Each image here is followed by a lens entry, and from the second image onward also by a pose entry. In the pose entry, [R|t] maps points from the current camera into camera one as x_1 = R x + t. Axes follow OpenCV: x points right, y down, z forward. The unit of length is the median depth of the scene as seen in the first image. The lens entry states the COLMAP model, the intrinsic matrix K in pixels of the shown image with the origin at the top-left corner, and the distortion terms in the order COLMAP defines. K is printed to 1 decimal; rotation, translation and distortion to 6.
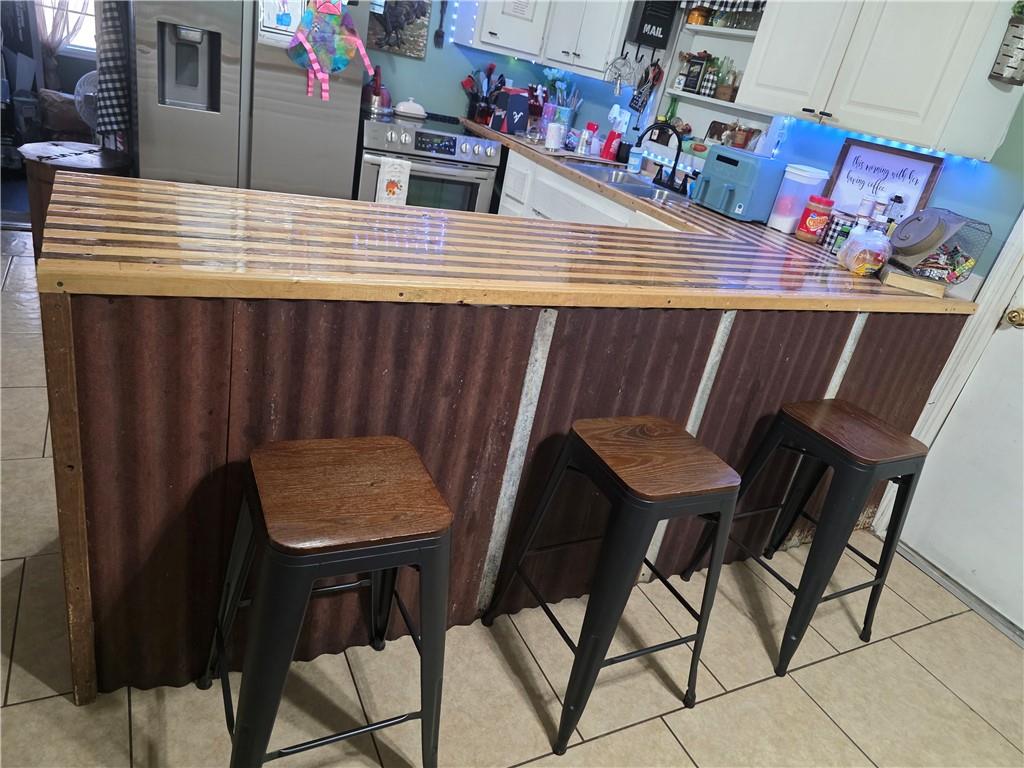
lens RADIAL K [[695.2, 0, 512.0], [0, 695.2, 384.0], [0, 0, 1]] dist [0.054725, -0.044649]
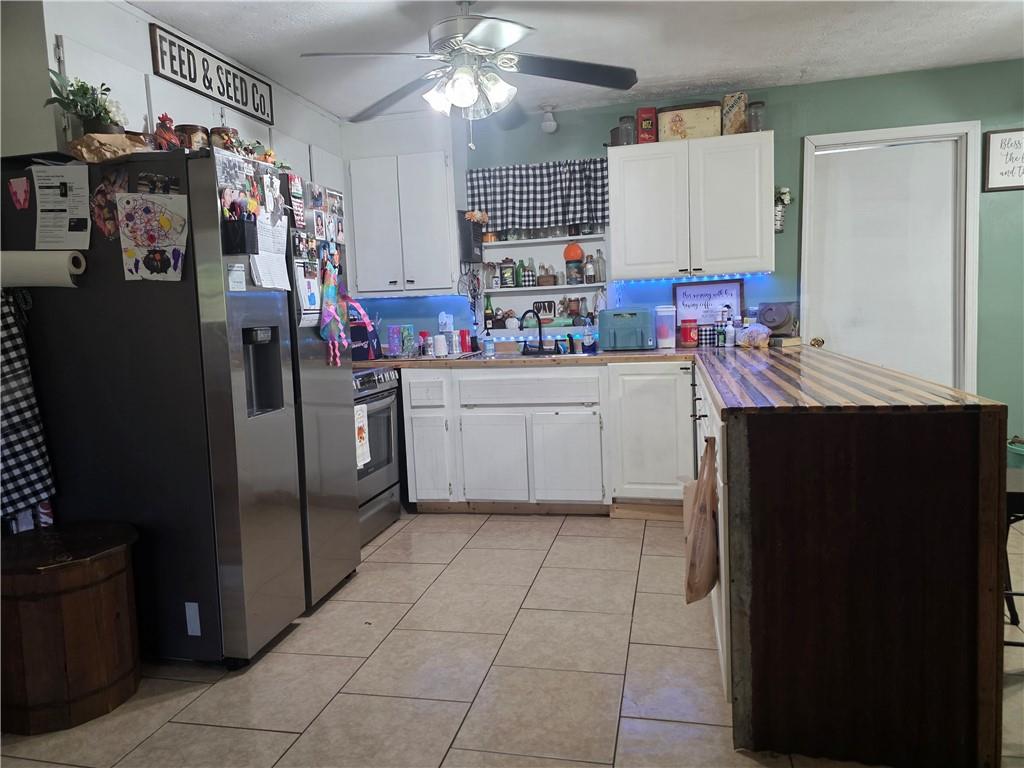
lens RADIAL K [[695.2, 0, 512.0], [0, 695.2, 384.0], [0, 0, 1]] dist [0.054725, -0.044649]
pose [[0.621131, -0.306110, 0.721452, -0.755950], [0.485517, 0.872929, -0.047623, -0.200625], [-0.615199, 0.379857, 0.690825, 0.177106]]
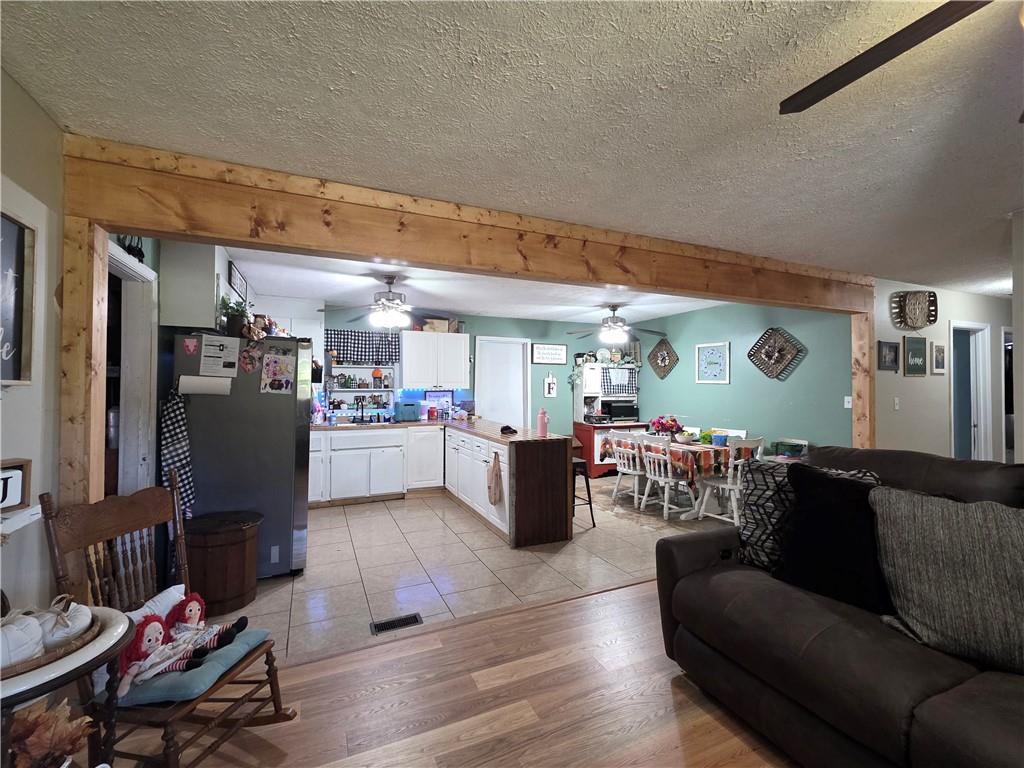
lens RADIAL K [[439.7, 0, 512.0], [0, 439.7, 384.0], [0, 0, 1]] dist [0.002617, 0.000708]
pose [[0.049802, -0.200986, 0.978327, -1.323025], [0.436888, 0.885240, 0.159622, -0.430602], [-0.898136, 0.419470, 0.131895, 0.237320]]
